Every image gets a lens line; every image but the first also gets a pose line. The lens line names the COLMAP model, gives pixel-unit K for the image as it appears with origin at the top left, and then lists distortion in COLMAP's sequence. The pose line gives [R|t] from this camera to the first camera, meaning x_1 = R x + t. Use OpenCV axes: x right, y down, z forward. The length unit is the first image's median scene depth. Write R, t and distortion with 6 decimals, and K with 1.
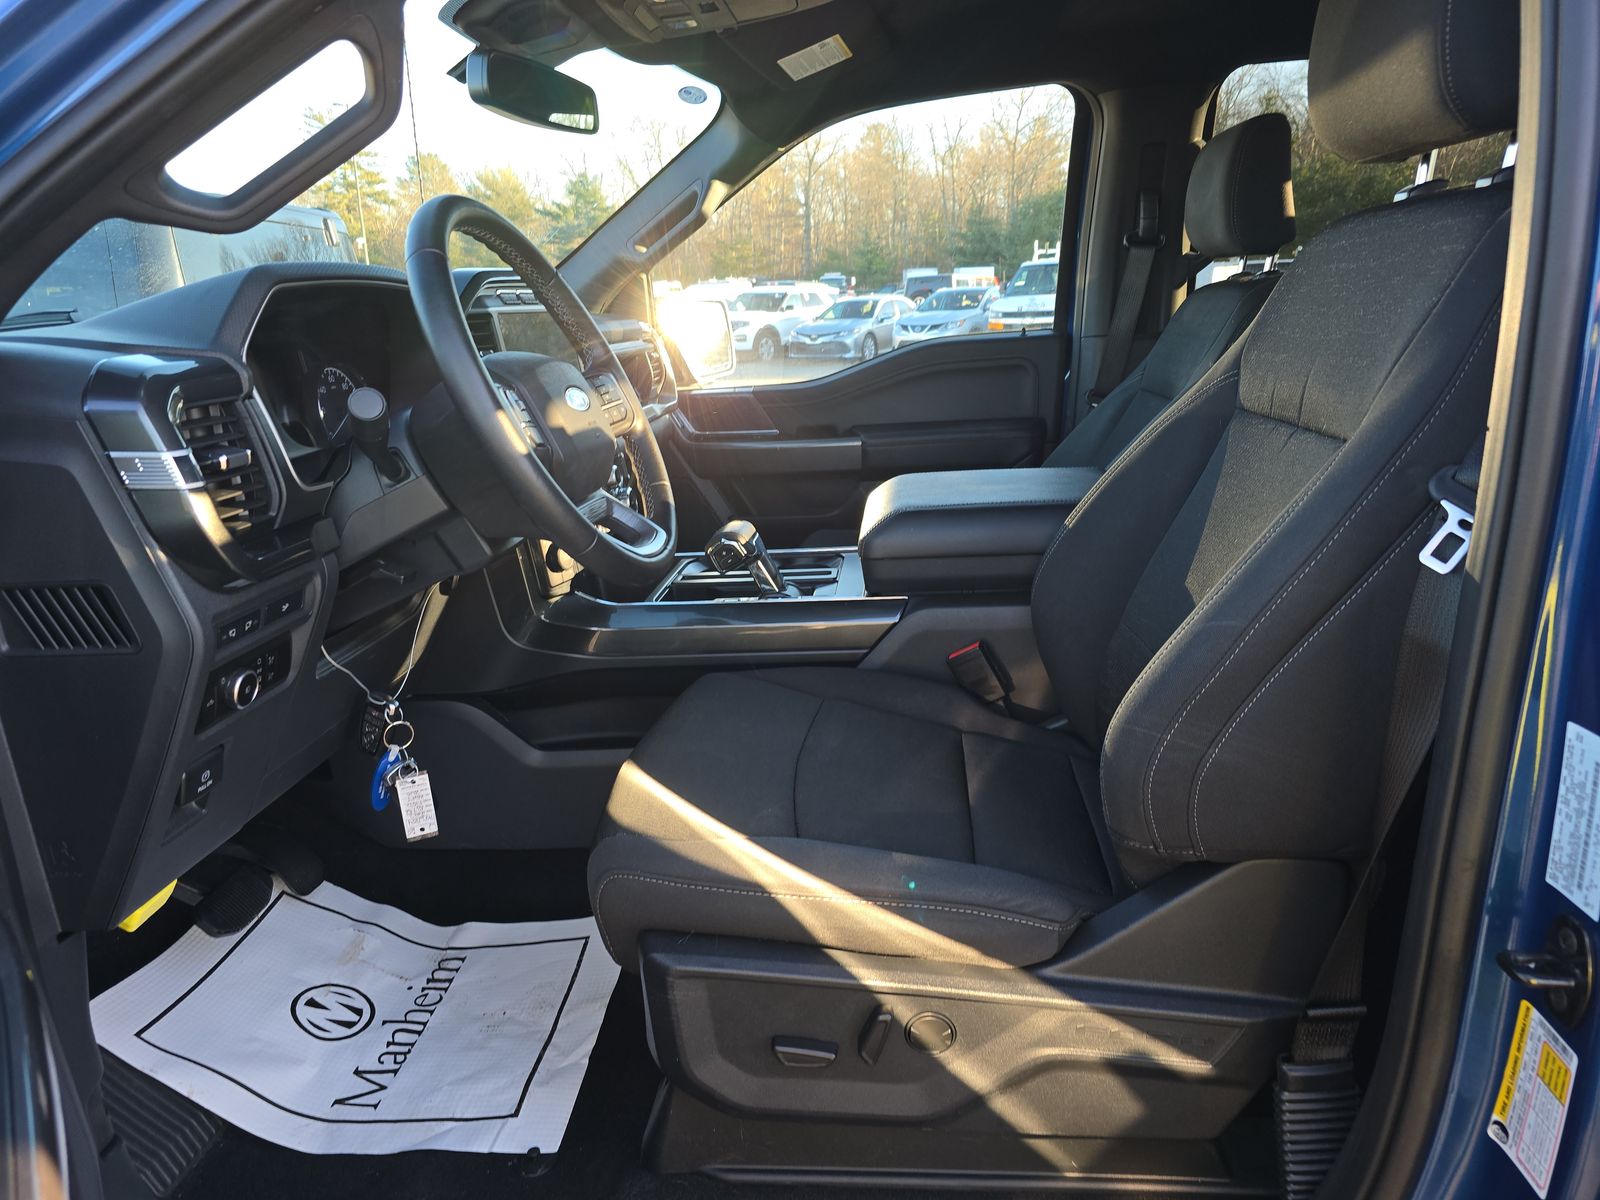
lens RADIAL K [[1085.7, 0, 800.0], [0, 1085.7, 600.0], [0, 0, 1]] dist [0.015027, -0.000760]
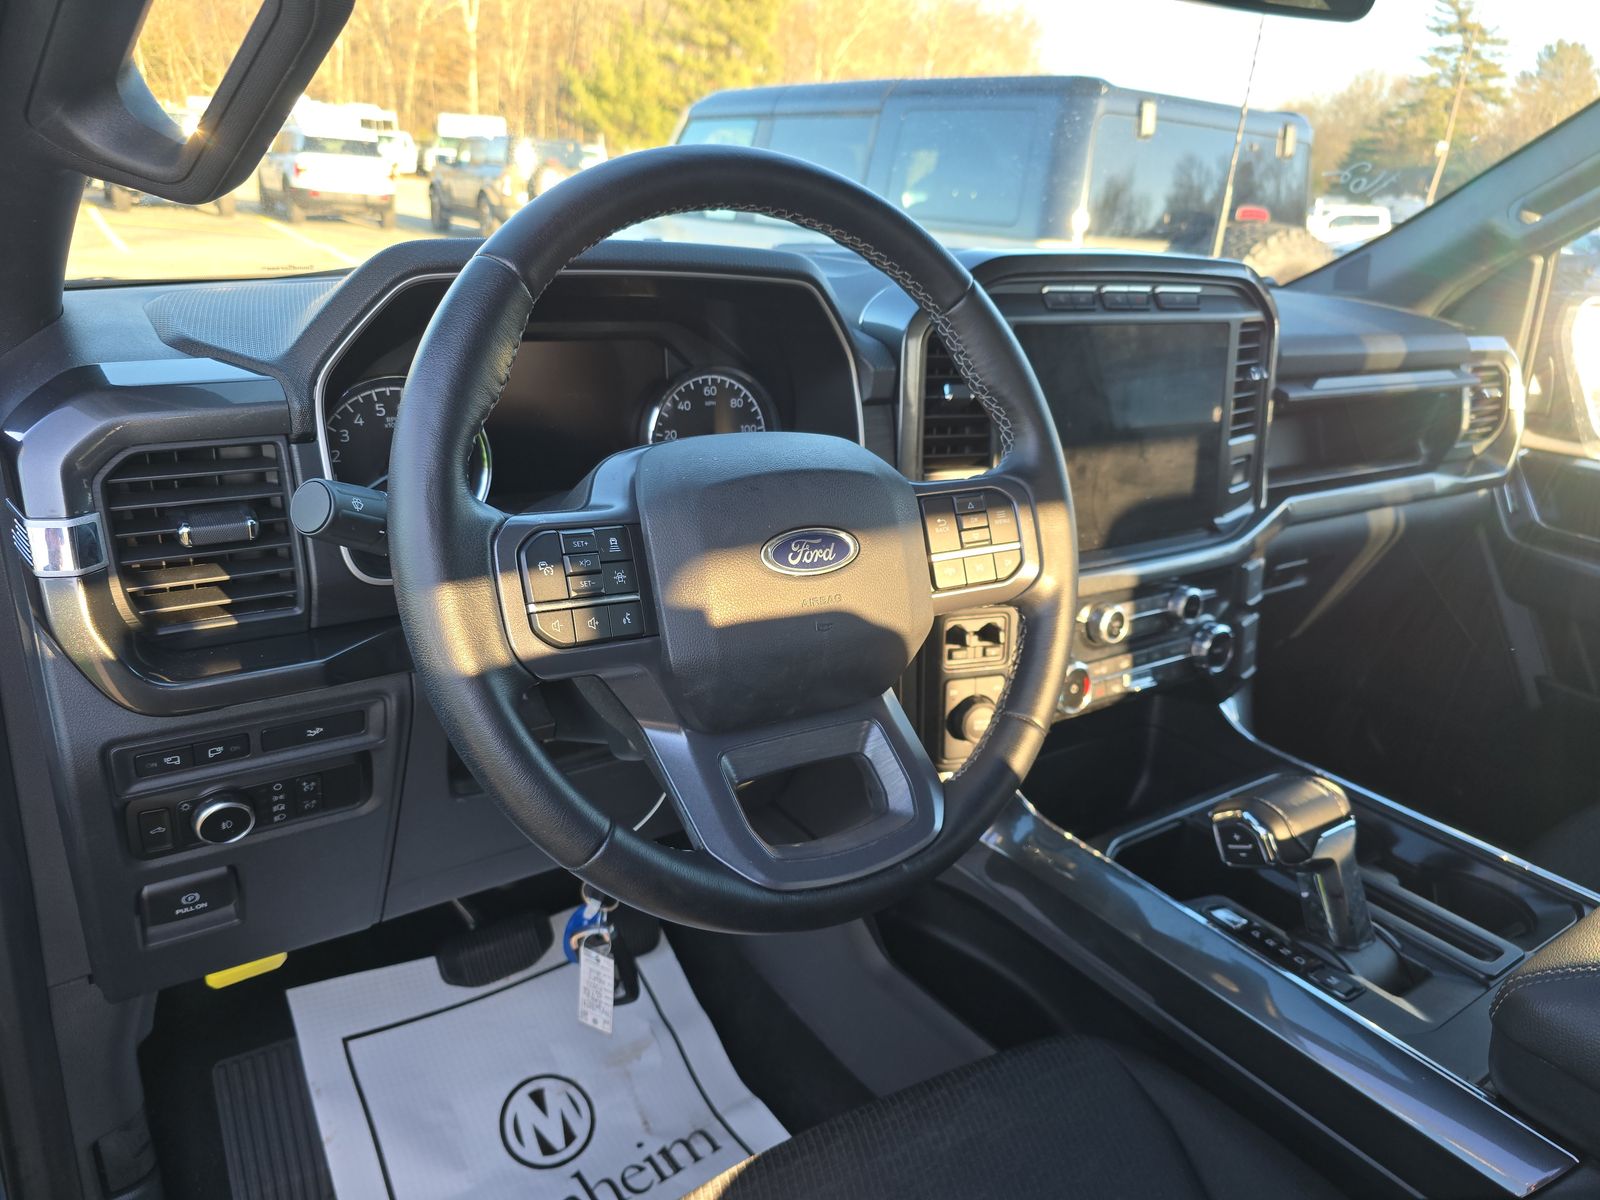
lens RADIAL K [[1085.7, 0, 800.0], [0, 1085.7, 600.0], [0, 0, 1]] dist [0.015027, -0.000760]
pose [[0.640147, 0.343293, -0.687286, 0.124322], [-0.286486, 0.936750, 0.201061, -0.204296], [0.712838, 0.068189, 0.698006, 0.483558]]
